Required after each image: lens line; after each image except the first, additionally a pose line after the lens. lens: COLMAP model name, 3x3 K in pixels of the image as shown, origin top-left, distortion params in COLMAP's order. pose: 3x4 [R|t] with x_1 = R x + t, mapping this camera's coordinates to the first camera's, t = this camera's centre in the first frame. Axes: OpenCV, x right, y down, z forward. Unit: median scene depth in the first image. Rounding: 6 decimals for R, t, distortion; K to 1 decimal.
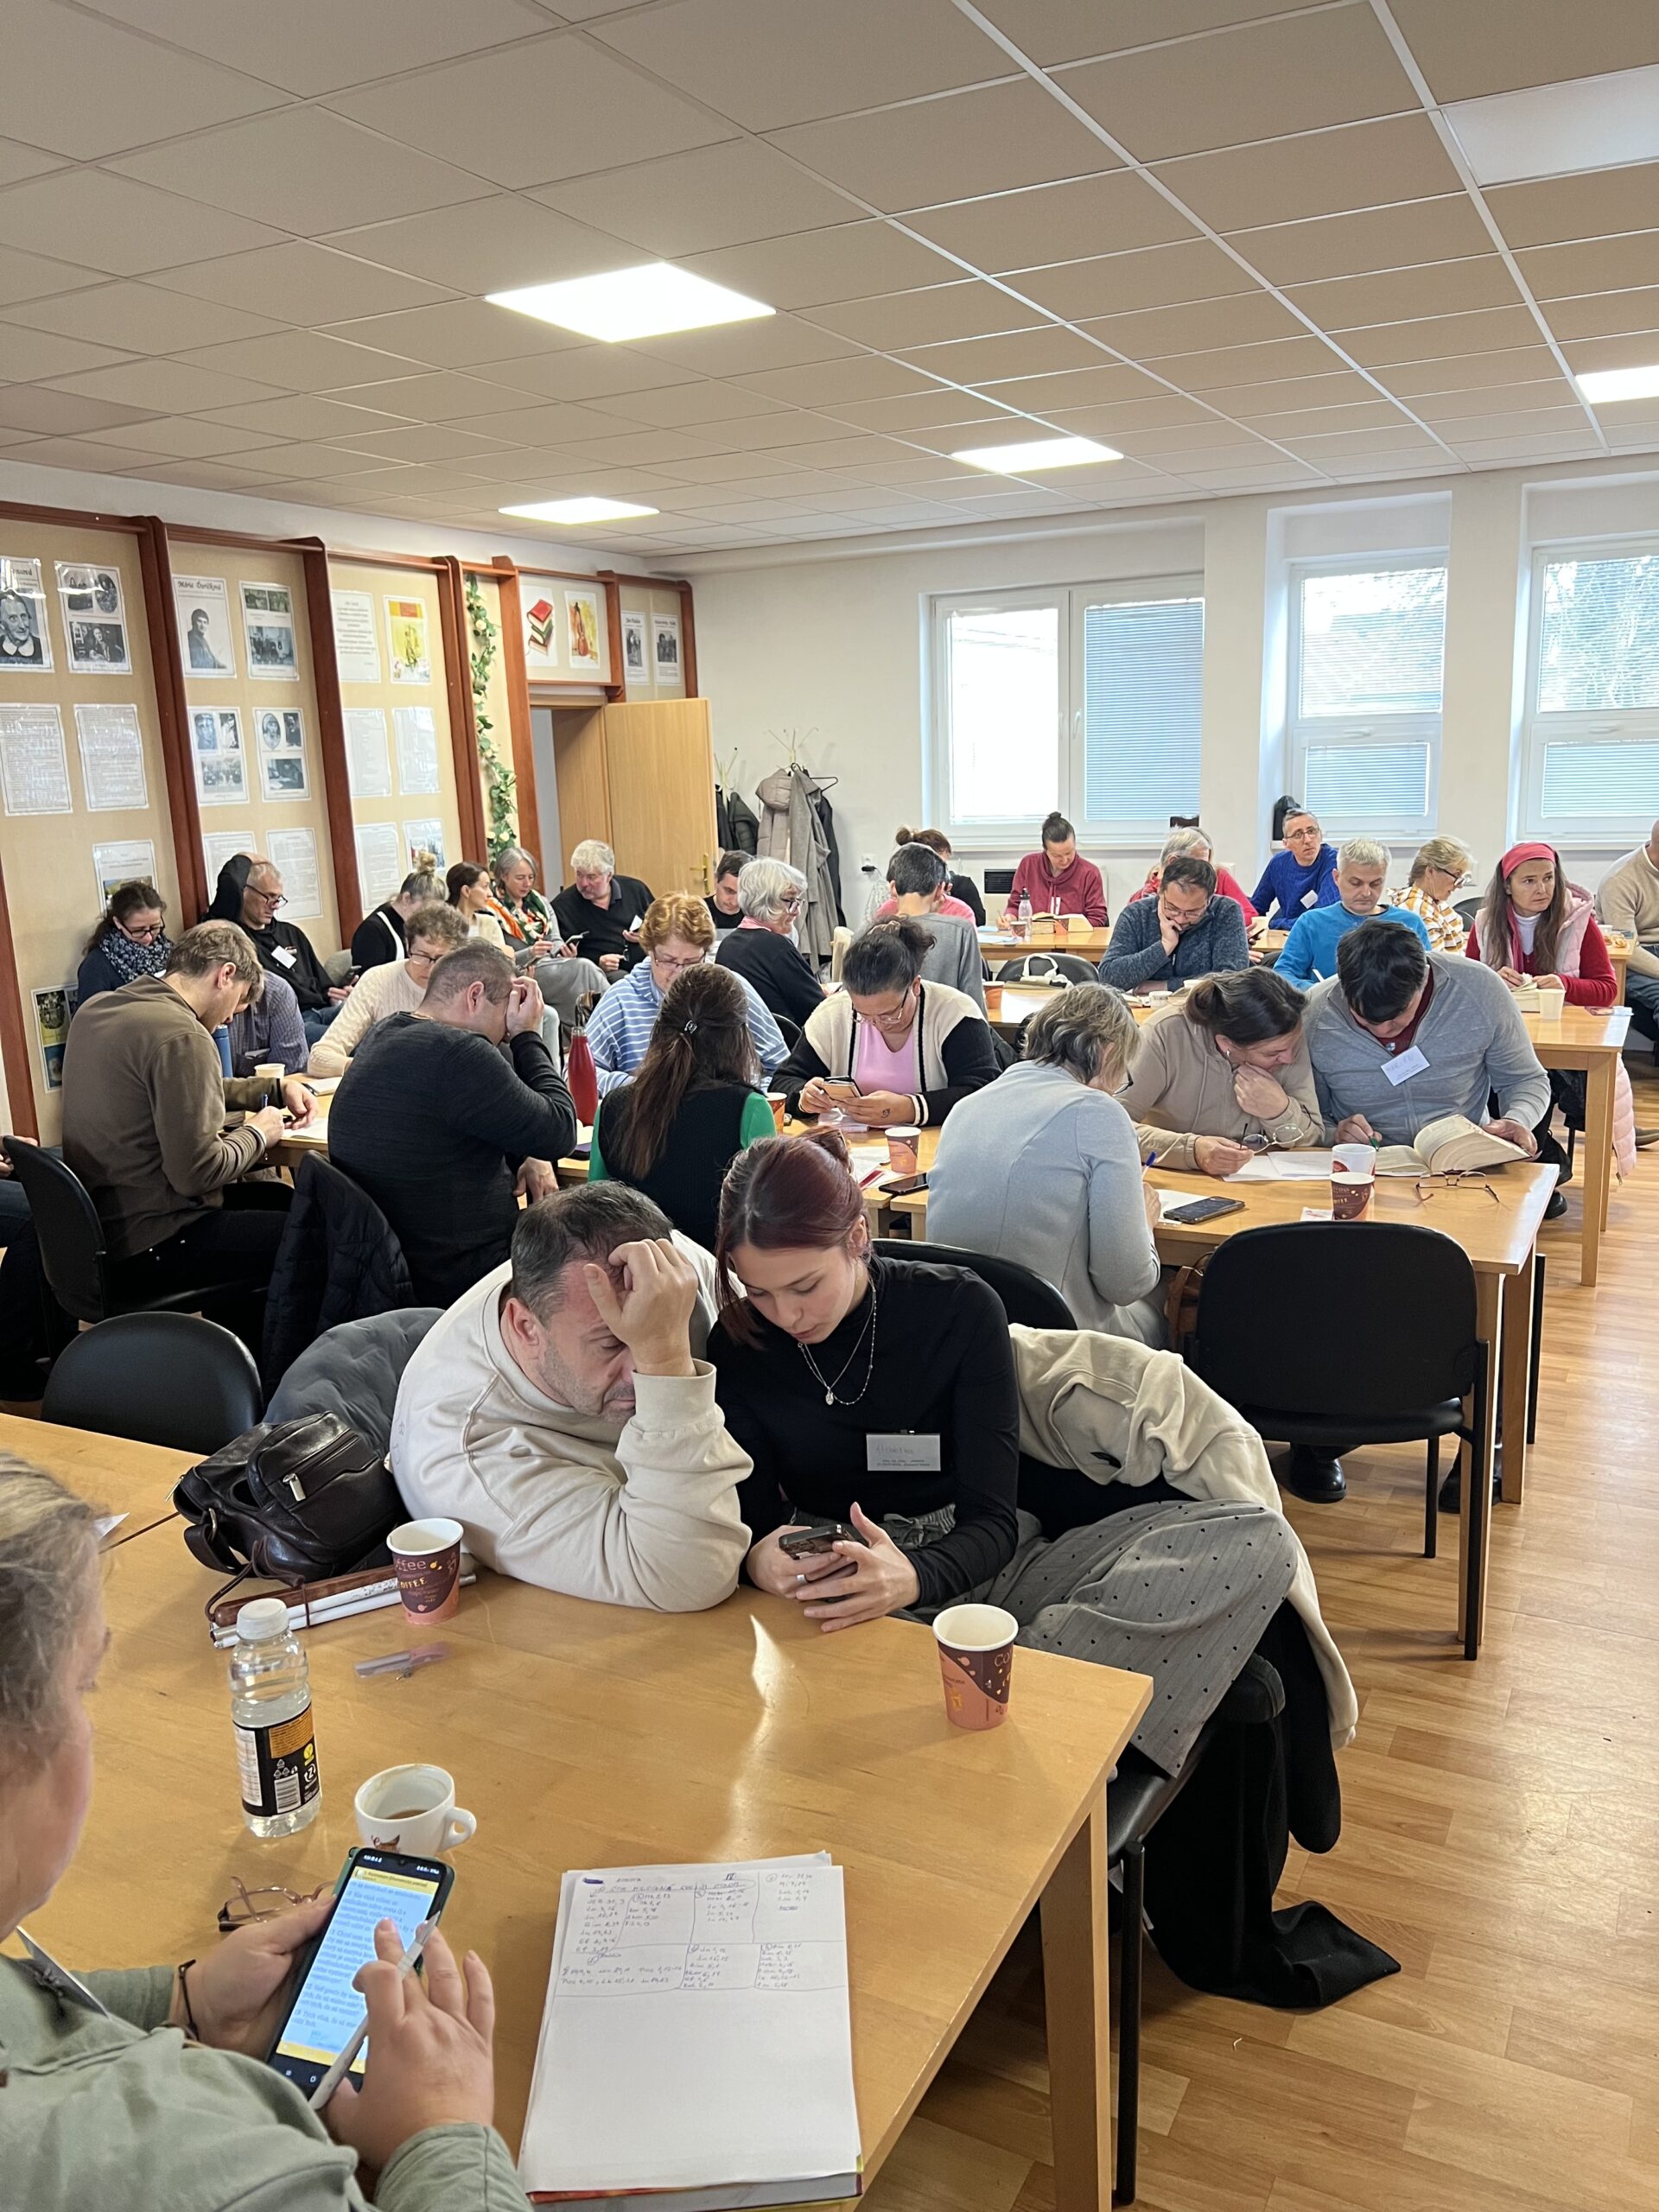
lens RADIAL K [[1676.0, 0, 832.3], [0, 1676.0, 1107.2], [0, 0, 1]] dist [0.001707, 0.006903]
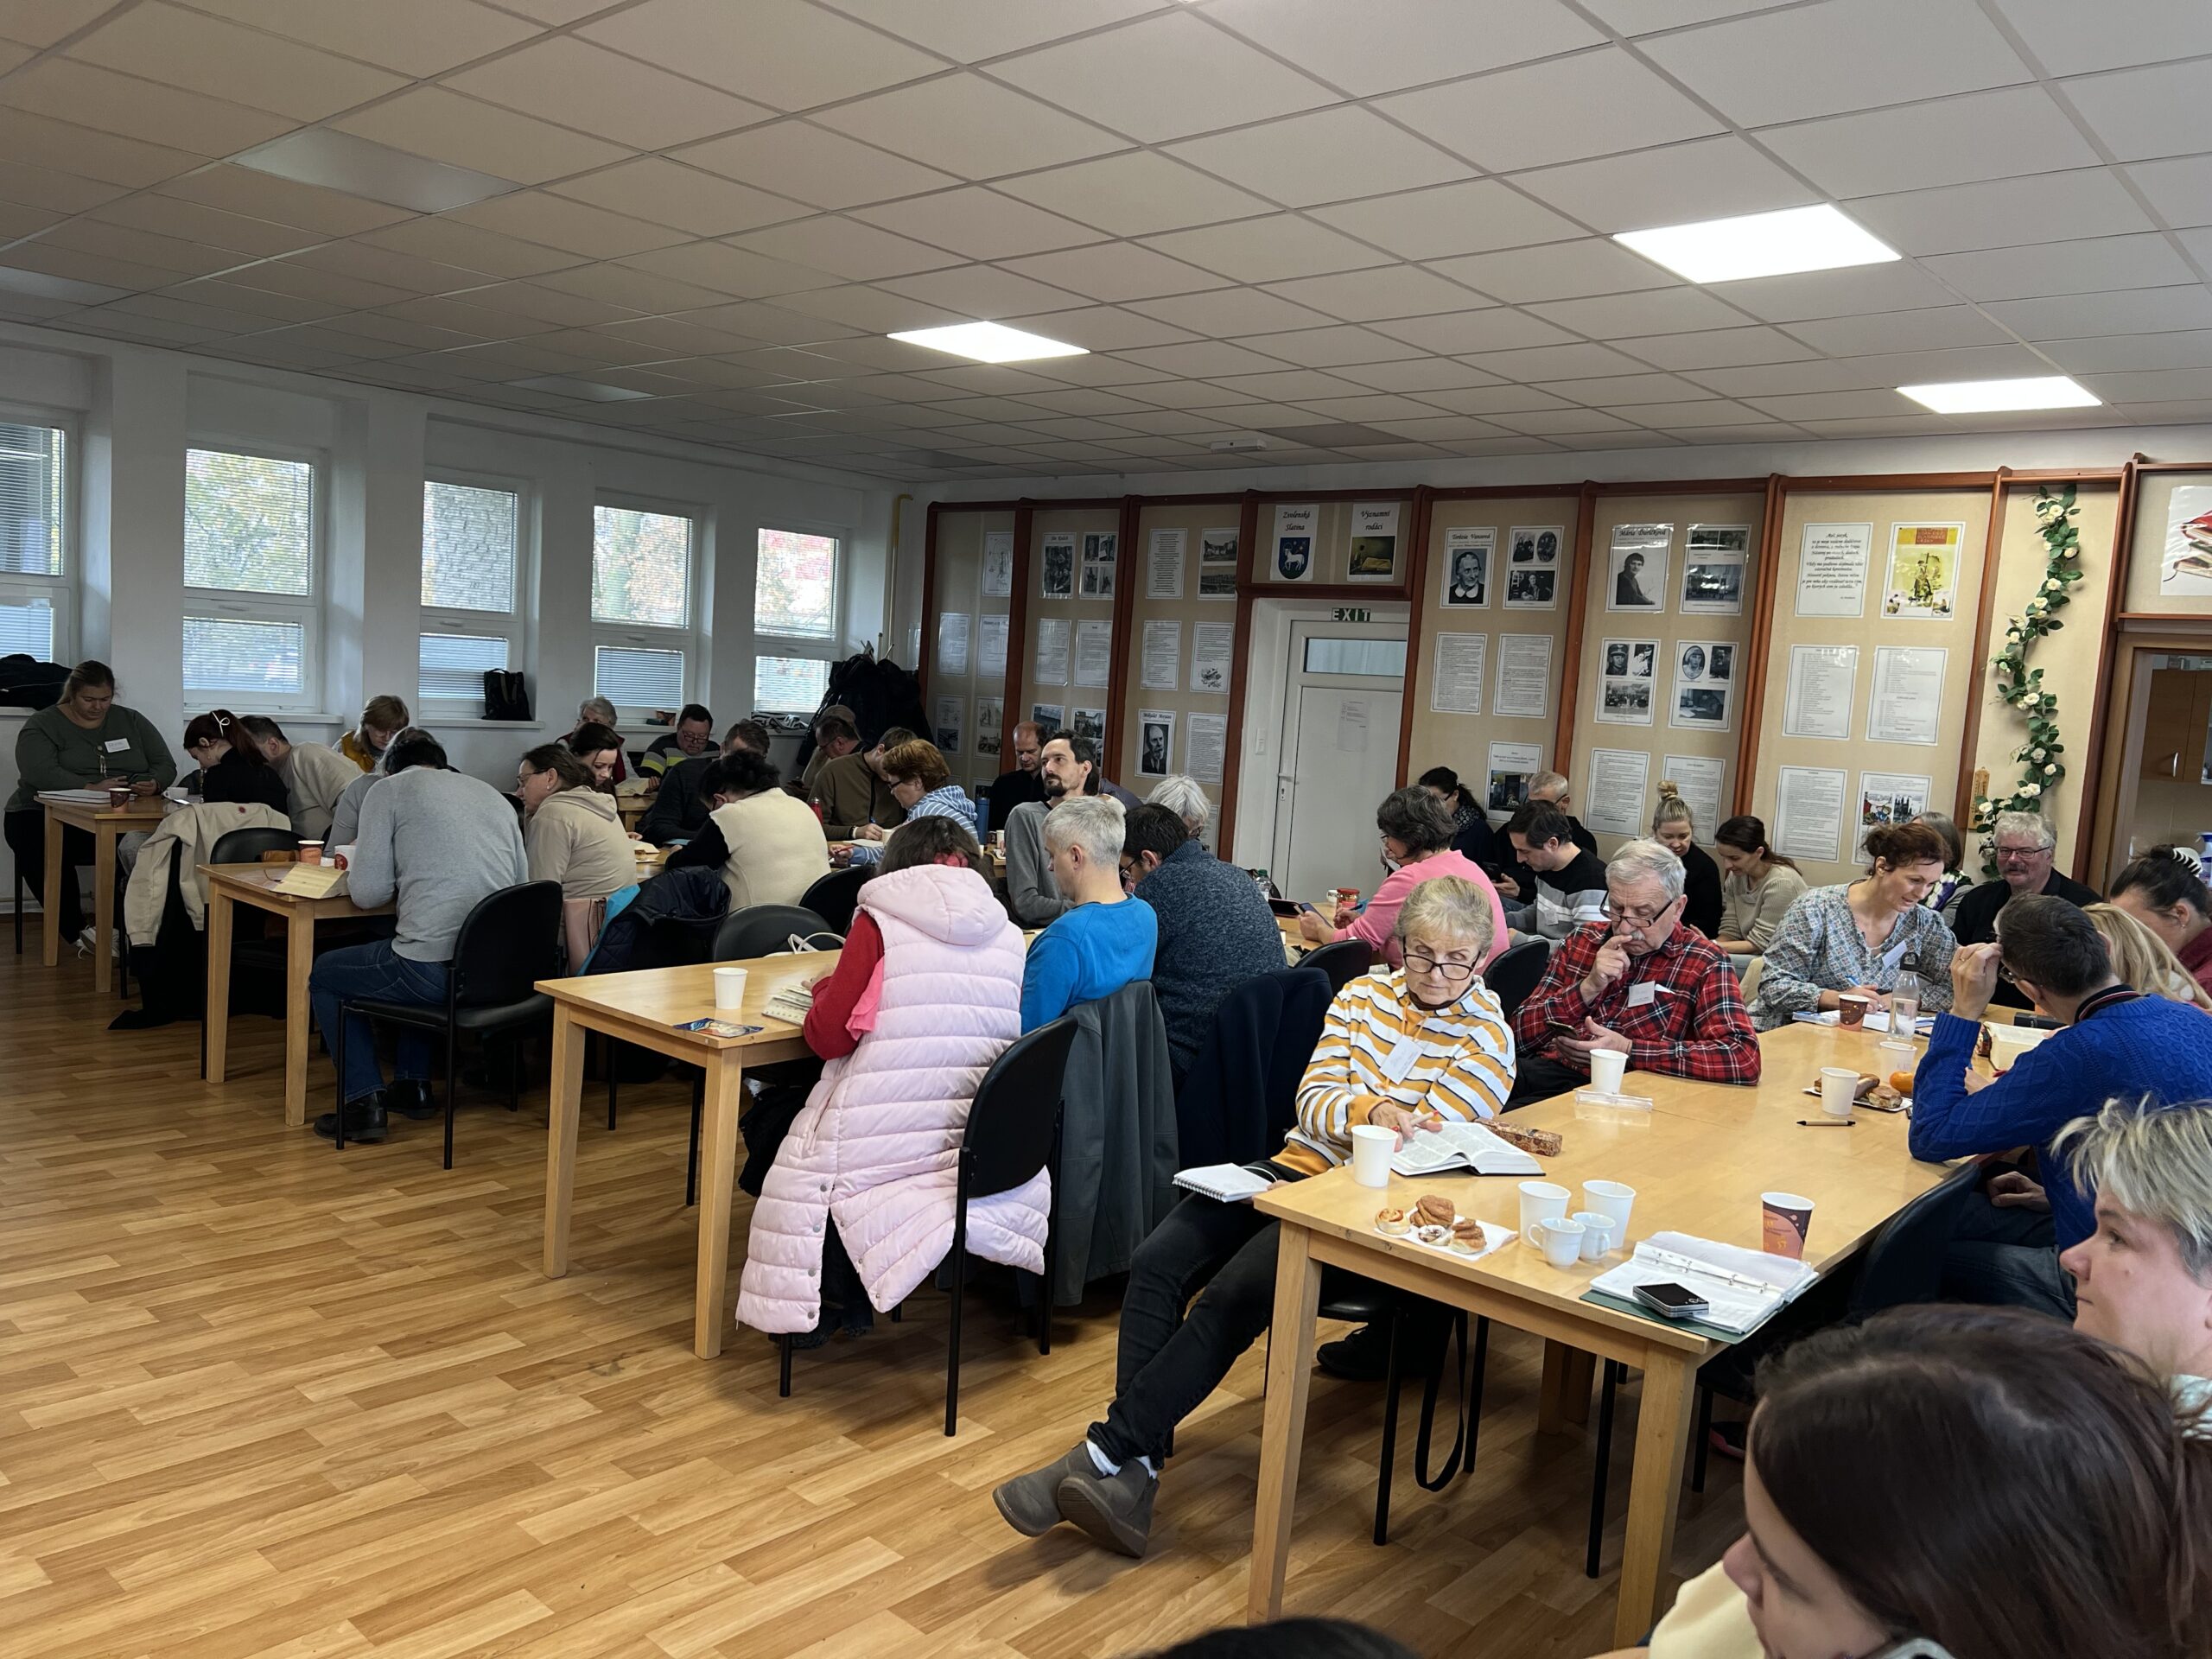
lens RADIAL K [[1676.0, 0, 1105.0], [0, 1676.0, 834.7], [0, 0, 1]] dist [0.001707, 0.006903]
pose [[-0.241776, 0.109723, -0.964108, 0.788000], [-0.251777, 0.952462, 0.171538, -0.213517], [0.937098, 0.284214, -0.202657, 0.917382]]
